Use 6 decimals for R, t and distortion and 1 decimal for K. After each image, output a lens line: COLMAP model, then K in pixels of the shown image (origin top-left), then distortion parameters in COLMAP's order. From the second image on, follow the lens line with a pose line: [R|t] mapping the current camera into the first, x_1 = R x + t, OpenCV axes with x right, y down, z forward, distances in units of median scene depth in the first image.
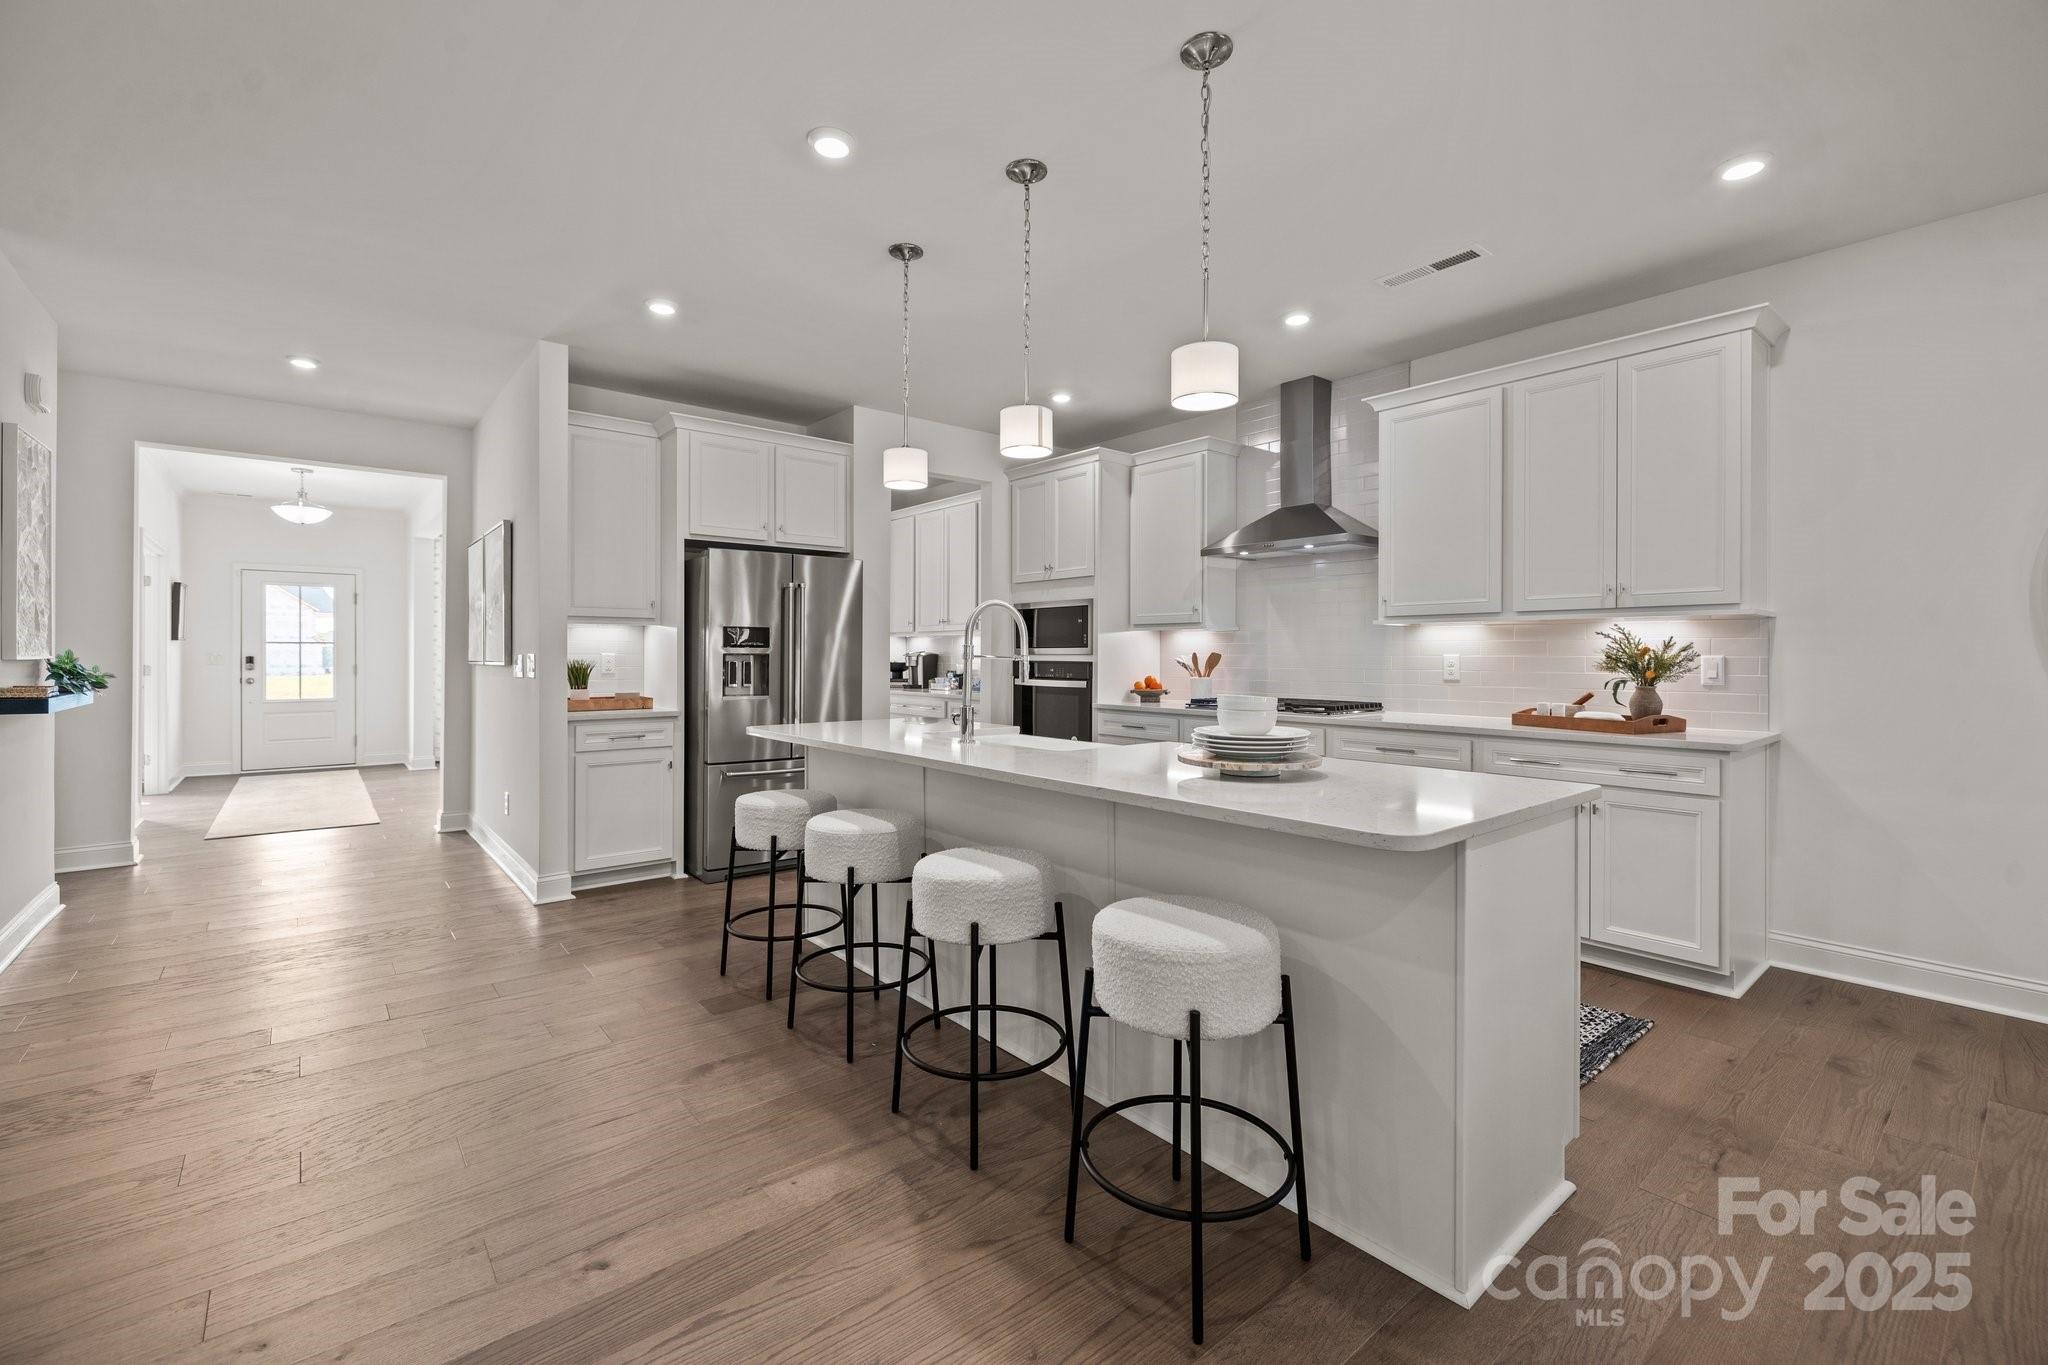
lens RADIAL K [[870.8, 0, 1025.0], [0, 870.8, 676.3], [0, 0, 1]] dist [0.002947, 0.000315]
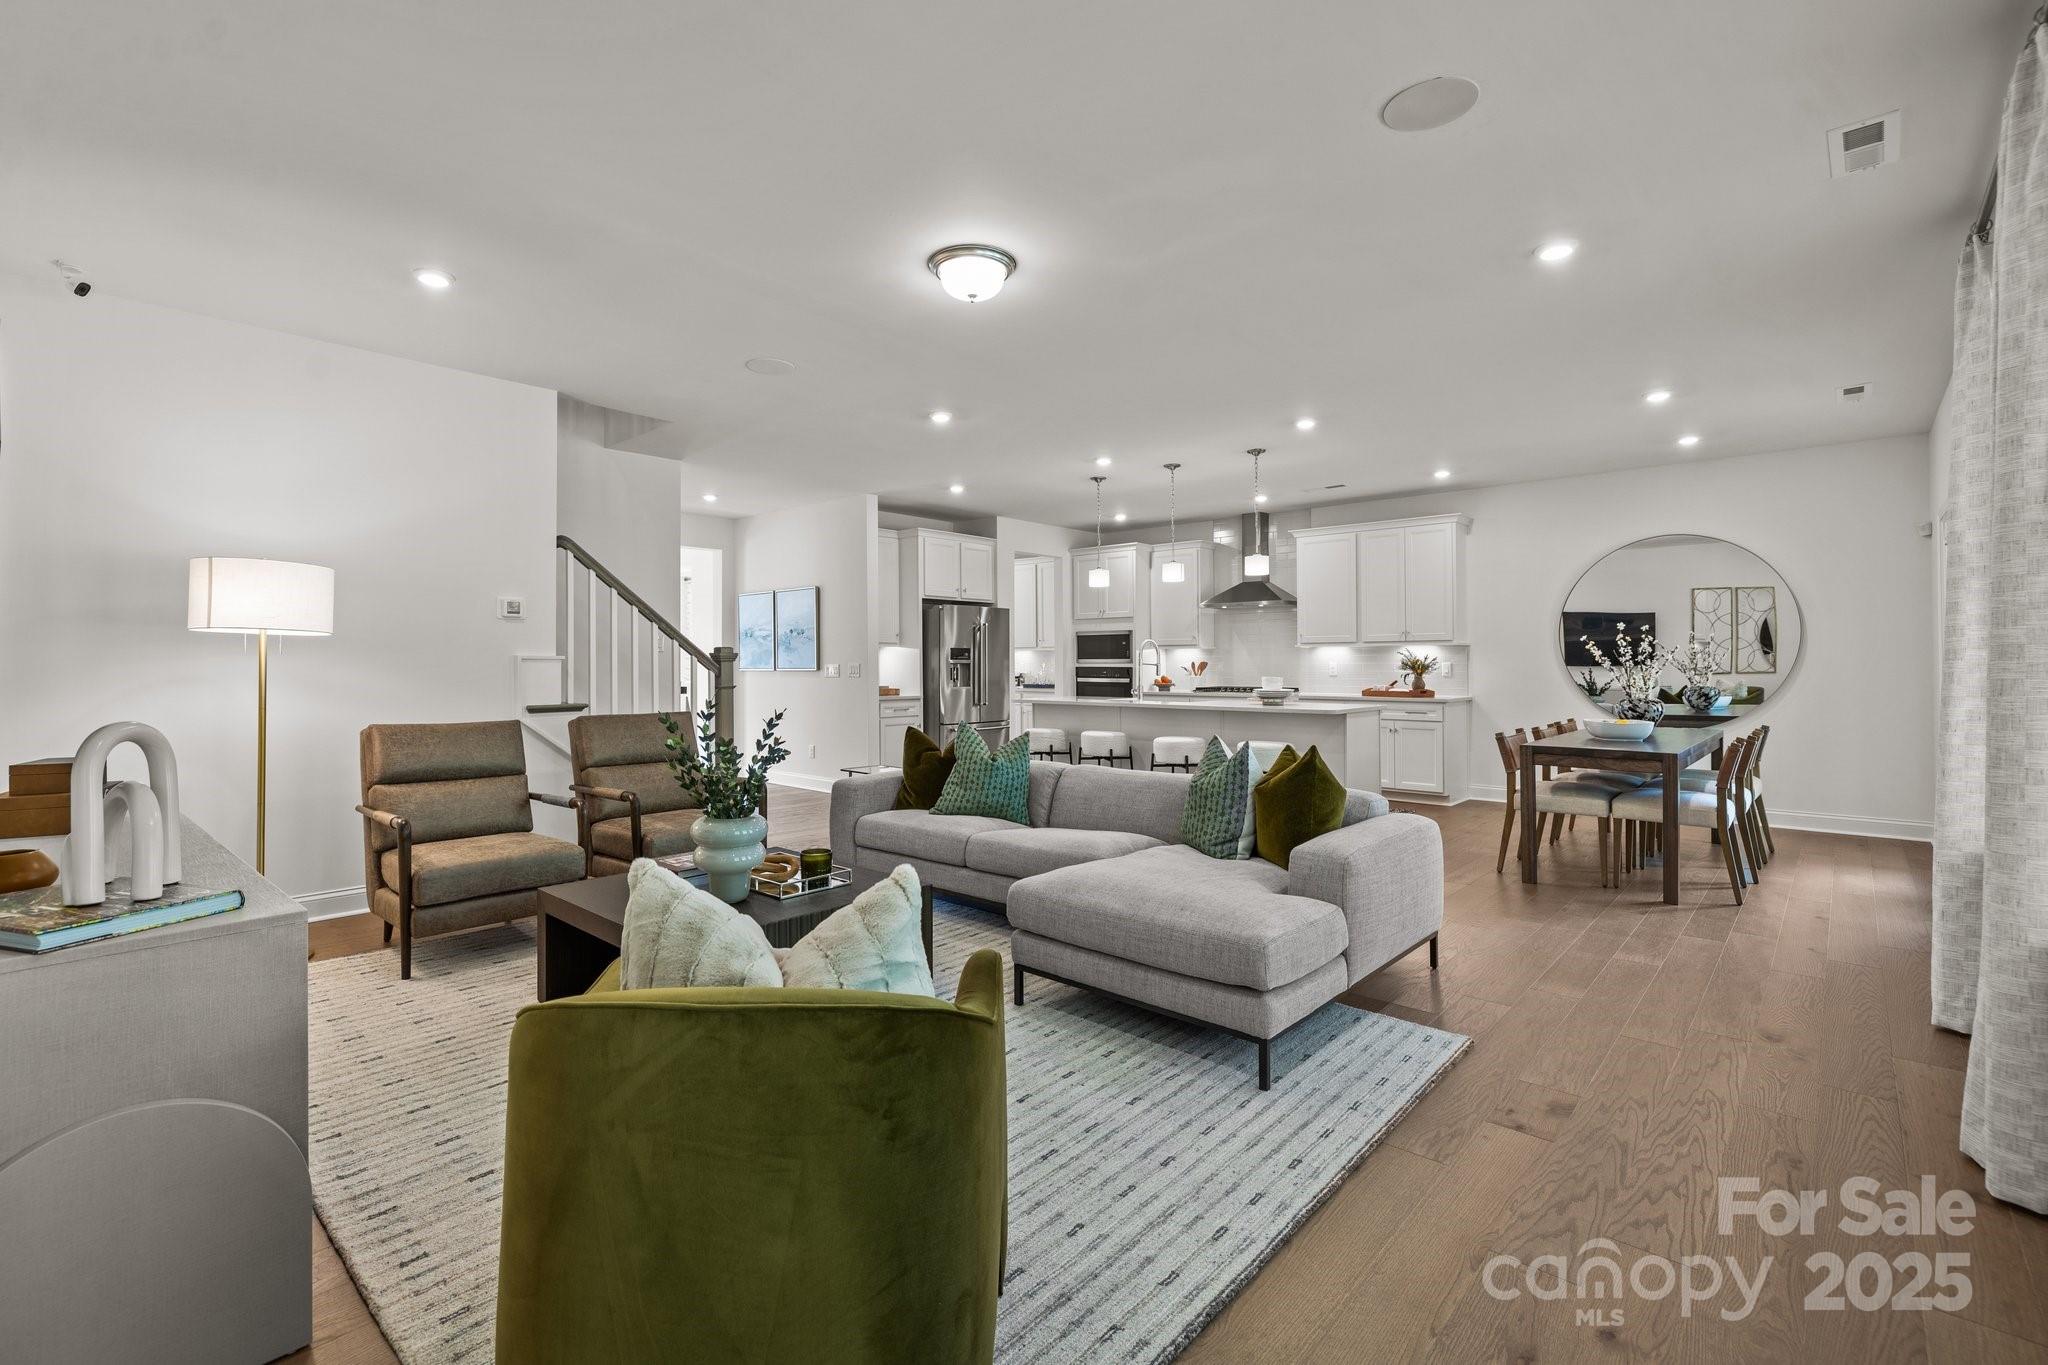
lens RADIAL K [[870.8, 0, 1025.1], [0, 870.8, 675.9], [0, 0, 1]] dist [0.002947, 0.000315]
pose [[0.990739, -0.005223, 0.135679, -0.427012], [0.006467, 0.999941, -0.008734, 0.017020], [-0.135625, 0.009530, 0.990714, -0.781042]]
